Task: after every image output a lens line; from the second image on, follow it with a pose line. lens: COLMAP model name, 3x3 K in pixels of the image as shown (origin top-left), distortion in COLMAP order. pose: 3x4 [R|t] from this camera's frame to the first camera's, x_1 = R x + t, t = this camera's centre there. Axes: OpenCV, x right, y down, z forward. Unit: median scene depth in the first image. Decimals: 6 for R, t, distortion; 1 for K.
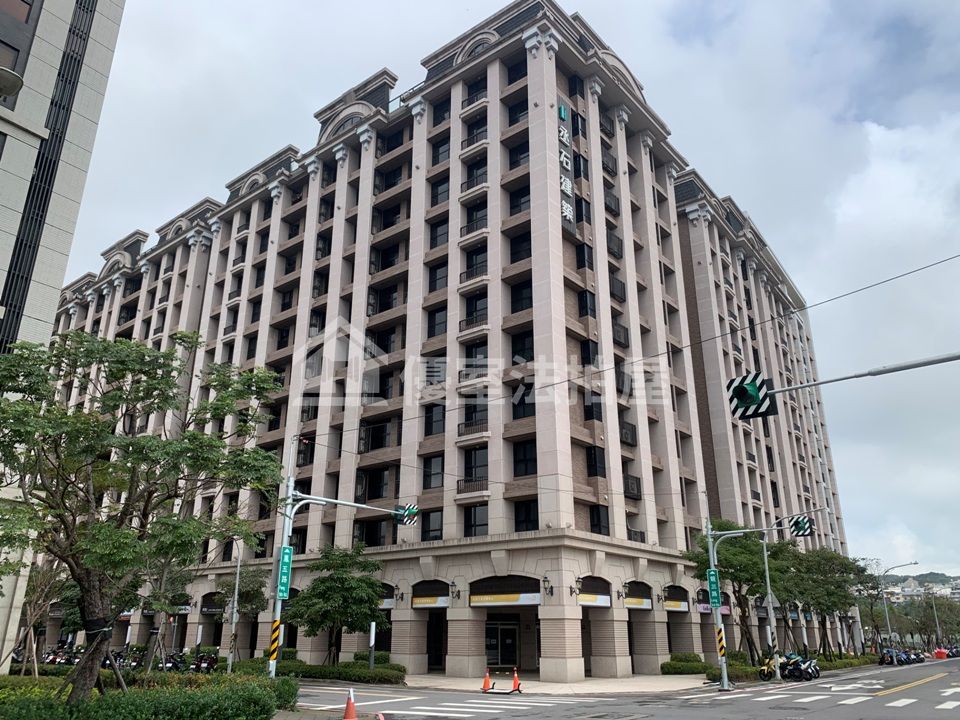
lens RADIAL K [[740.3, 0, 482.8], [0, 740.3, 345.2], [0, 0, 1]] dist [0.011340, 0.000359]
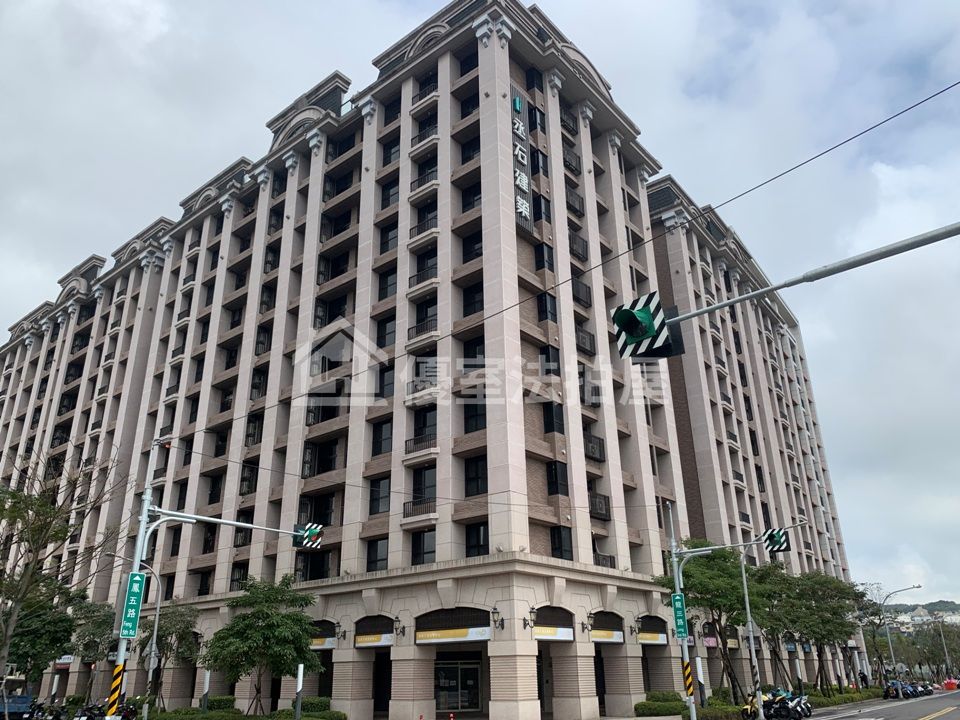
lens RADIAL K [[739.4, 0, 485.7], [0, 739.4, 355.2], [0, 0, 1]] dist [0.010784, -0.002706]
pose [[0.999761, -0.021681, 0.002832, 0.059397], [0.021769, 0.999122, -0.035788, 0.033650], [-0.002054, 0.035841, 0.999355, 0.084457]]
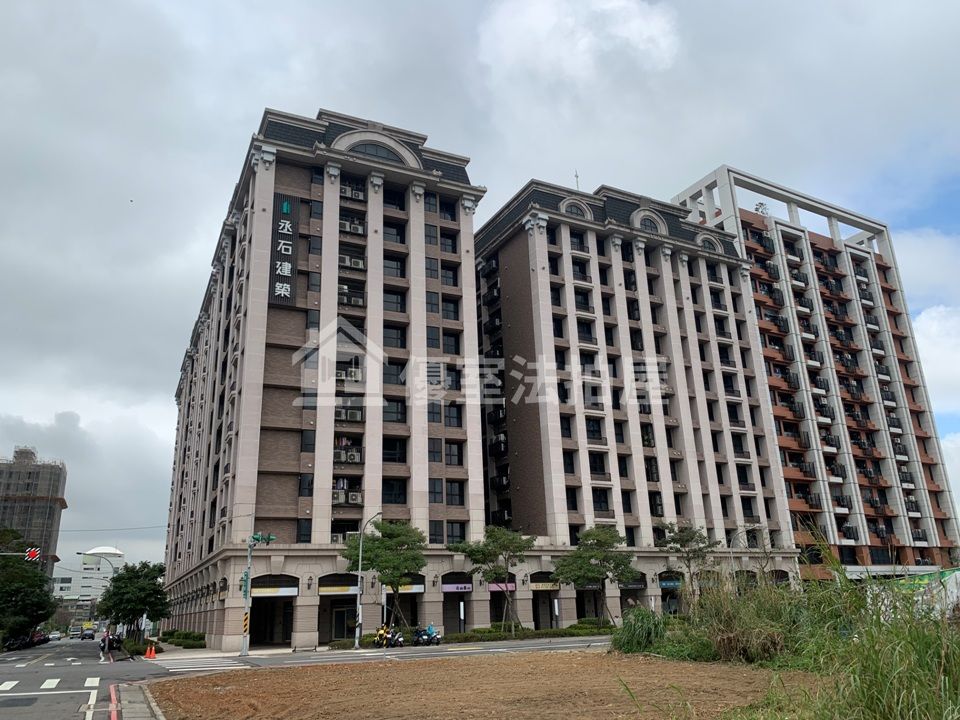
lens RADIAL K [[734.9, 0, 479.9], [0, 734.9, 362.4], [0, 0, 1]] dist [0.040433, -0.068668]
pose [[0.900333, -0.170871, -0.400254, 0.880567], [0.191934, 0.981324, 0.012805, -0.009752], [0.390591, -0.088351, 0.916315, -0.039566]]
